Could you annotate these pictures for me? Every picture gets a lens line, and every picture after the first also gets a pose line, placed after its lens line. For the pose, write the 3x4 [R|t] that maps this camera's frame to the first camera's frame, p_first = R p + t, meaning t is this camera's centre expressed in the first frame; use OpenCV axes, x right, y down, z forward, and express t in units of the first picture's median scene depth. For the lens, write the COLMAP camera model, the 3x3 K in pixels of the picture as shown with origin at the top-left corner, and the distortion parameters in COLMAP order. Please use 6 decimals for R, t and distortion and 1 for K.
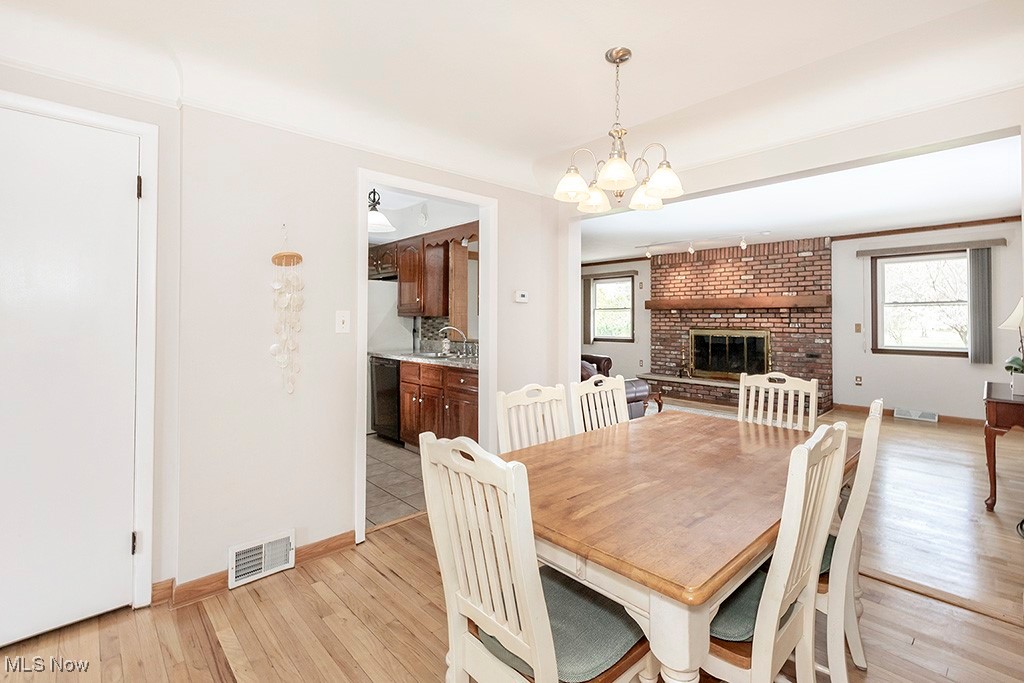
lens RADIAL K [[464.4, 0, 501.7], [0, 464.4, 315.3], [0, 0, 1]] dist [0.003681, 0.000415]
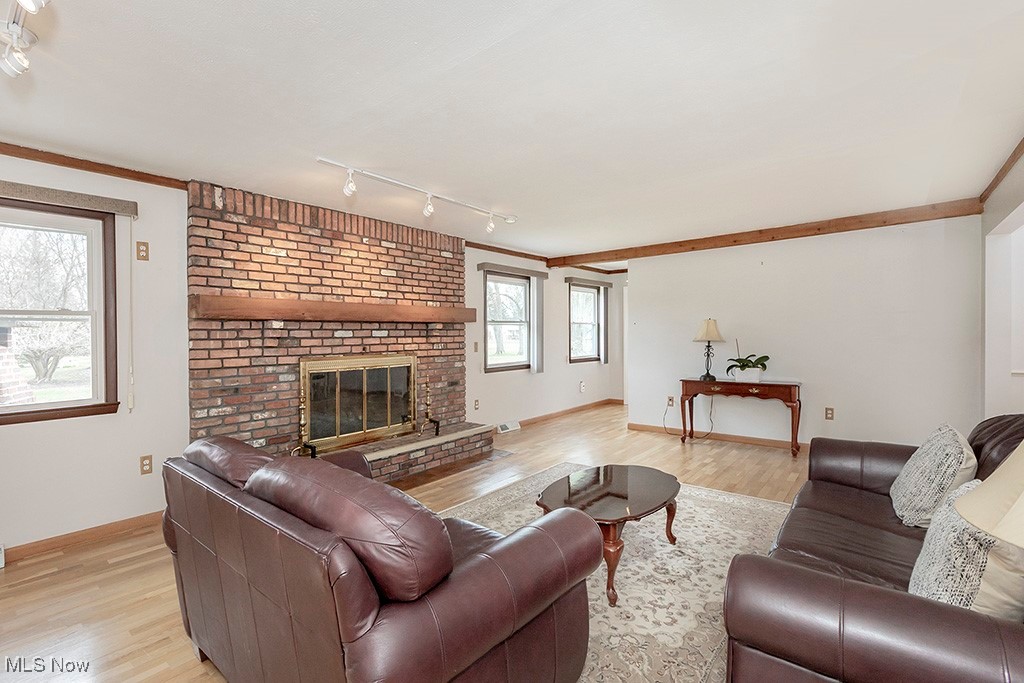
lens RADIAL K [[464.4, 0, 511.4], [0, 464.4, 336.4], [0, 0, 1]] dist [0.003681, 0.000415]
pose [[-0.155156, -0.008102, 0.987857, -0.121208], [-0.001596, 0.999967, 0.007951, -0.000552], [-0.987889, -0.000343, -0.155164, 0.905000]]
